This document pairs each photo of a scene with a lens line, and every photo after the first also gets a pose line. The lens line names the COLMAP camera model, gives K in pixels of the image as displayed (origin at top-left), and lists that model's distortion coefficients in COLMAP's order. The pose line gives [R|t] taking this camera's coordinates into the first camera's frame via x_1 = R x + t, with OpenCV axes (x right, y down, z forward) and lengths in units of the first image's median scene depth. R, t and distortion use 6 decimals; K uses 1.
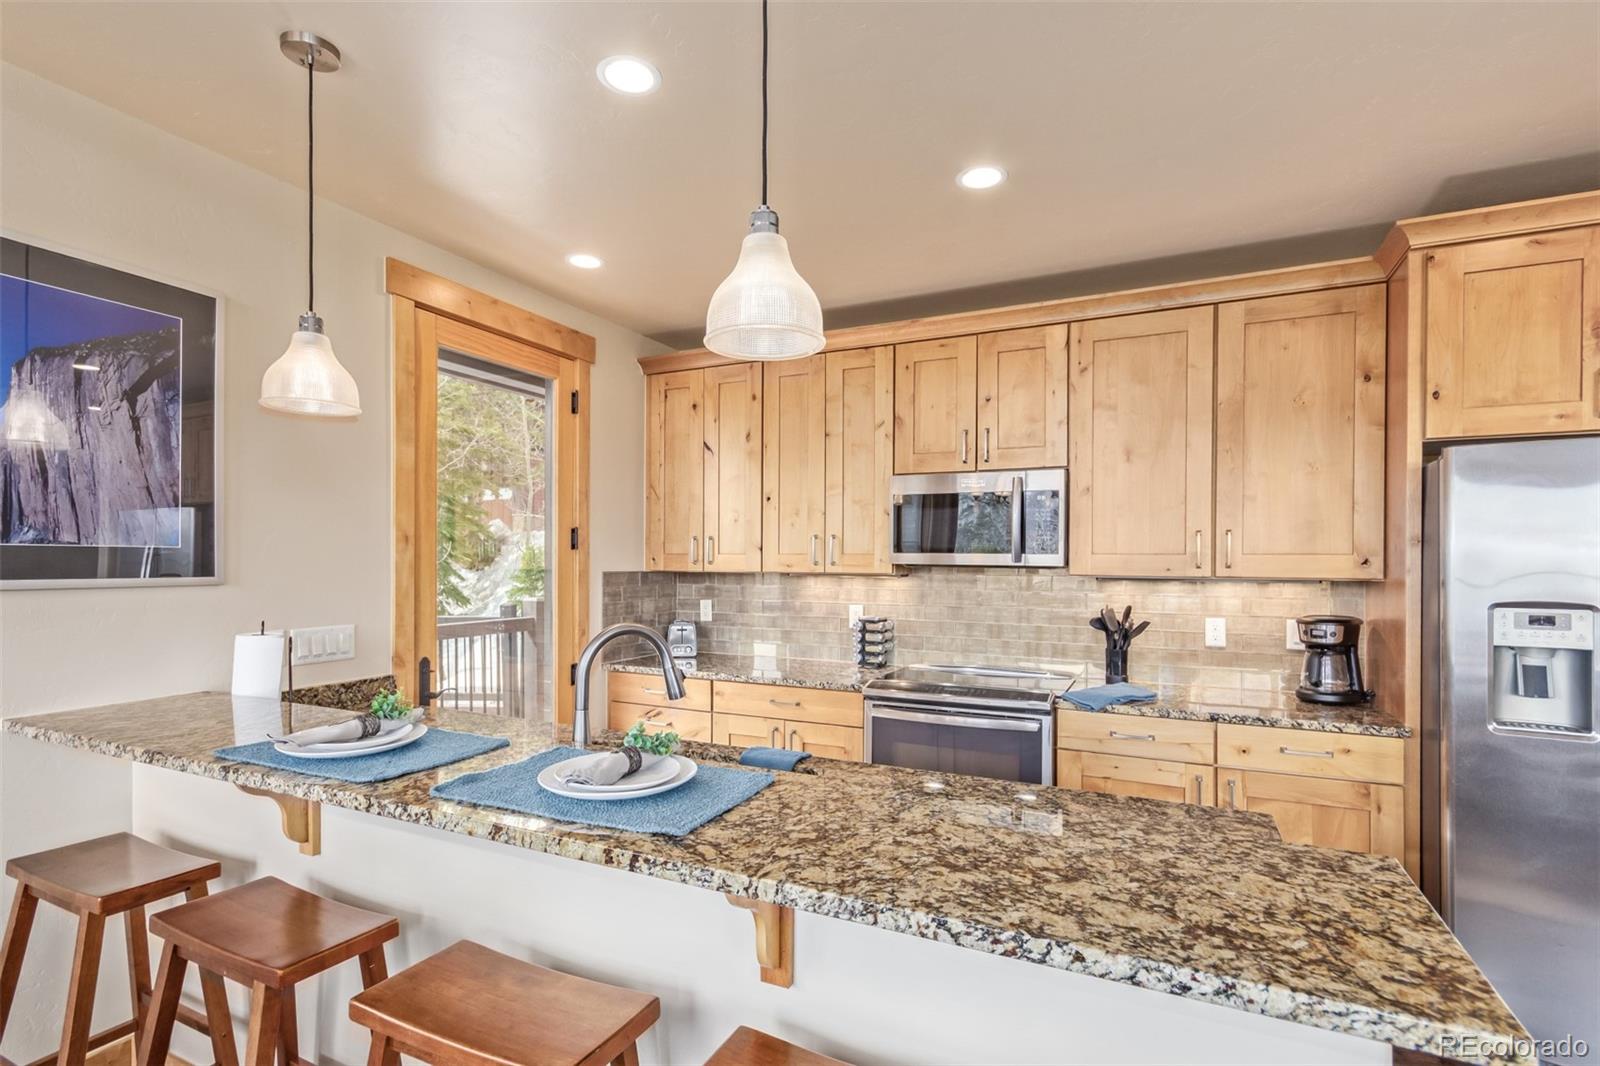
lens RADIAL K [[751.6, 0, 806.7], [0, 751.6, 554.1], [0, 0, 1]] dist [0.009140, -0.000499]
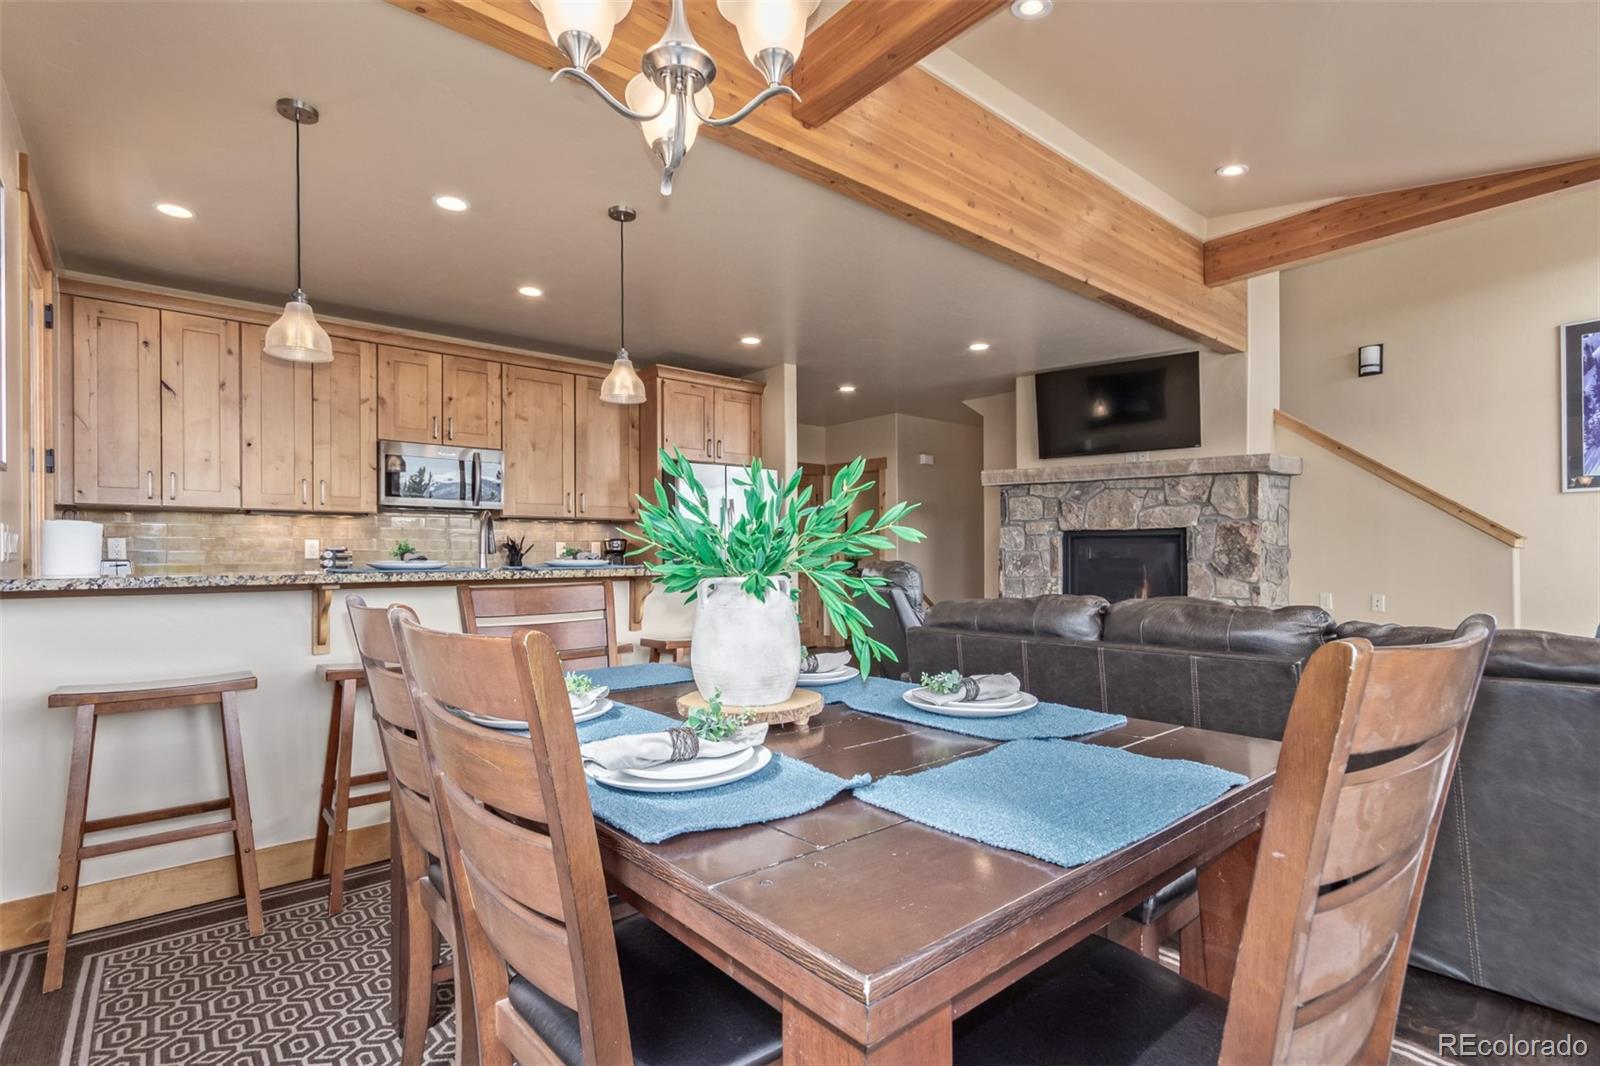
lens RADIAL K [[751.6, 0, 780.3], [0, 751.6, 549.8], [0, 0, 1]] dist [0.009140, -0.000499]
pose [[0.428535, -0.000640, 0.903525, -0.876405], [-0.000778, 0.999999, 0.001077, 0.100193], [-0.903525, -0.001164, 0.428534, -0.262013]]
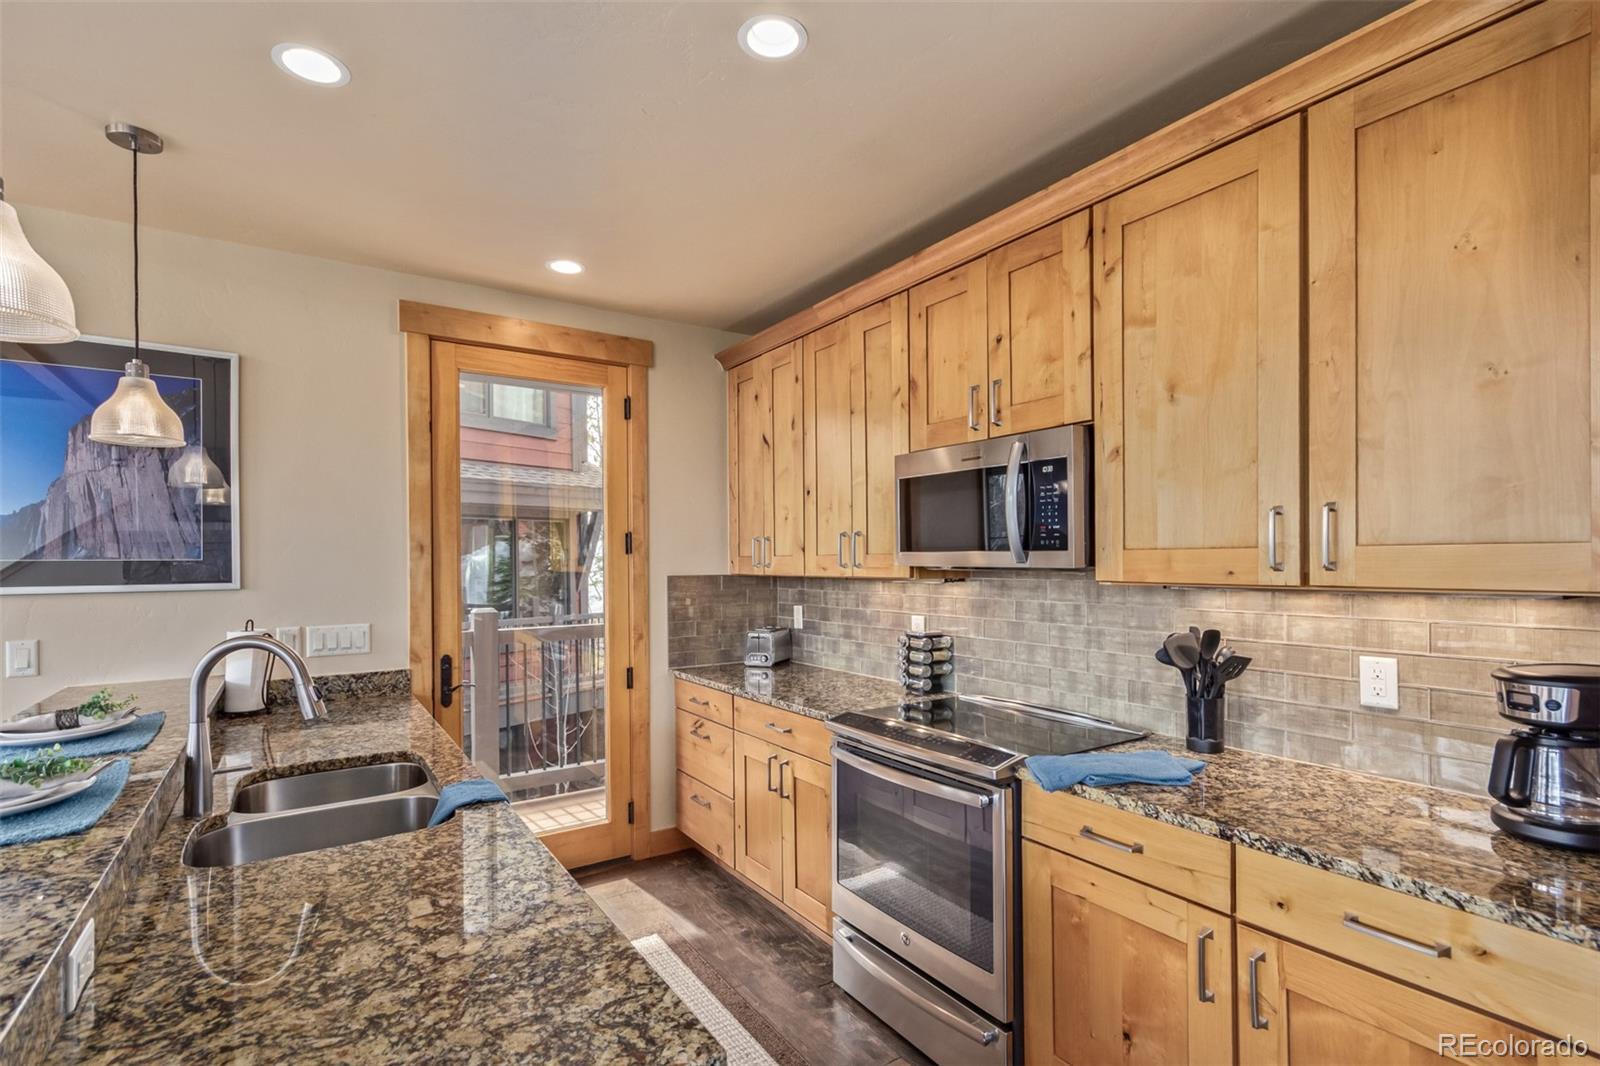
lens RADIAL K [[751.6, 0, 805.2], [0, 751.6, 552.6], [0, 0, 1]] dist [0.009140, -0.000499]
pose [[0.861097, -0.016815, -0.508163, 0.462087], [0.016400, 0.999851, -0.005296, 0.001508], [0.508176, -0.003774, 0.861245, 0.285732]]
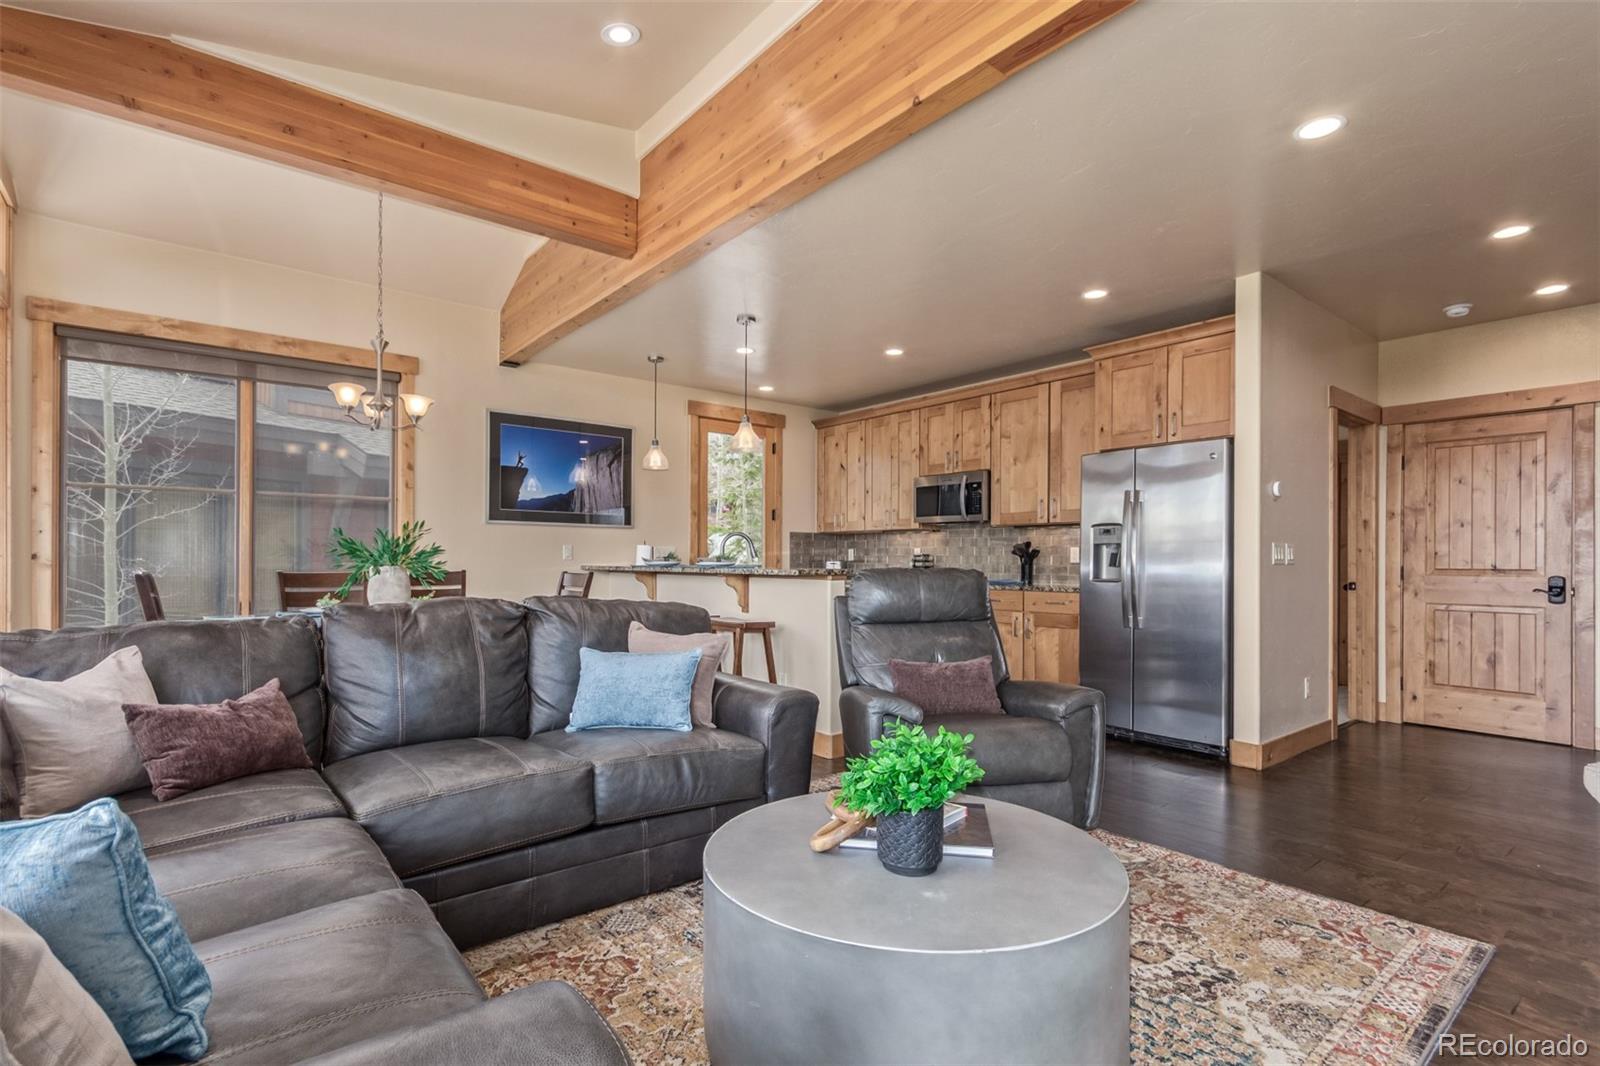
lens RADIAL K [[751.6, 0, 814.9], [0, 751.6, 547.6], [0, 0, 1]] dist [0.009140, -0.000499]
pose [[0.908323, -0.007655, -0.418200, 0.734156], [0.003154, 0.999929, -0.011454, 0.104414], [0.418258, 0.009085, 0.908283, -0.917903]]
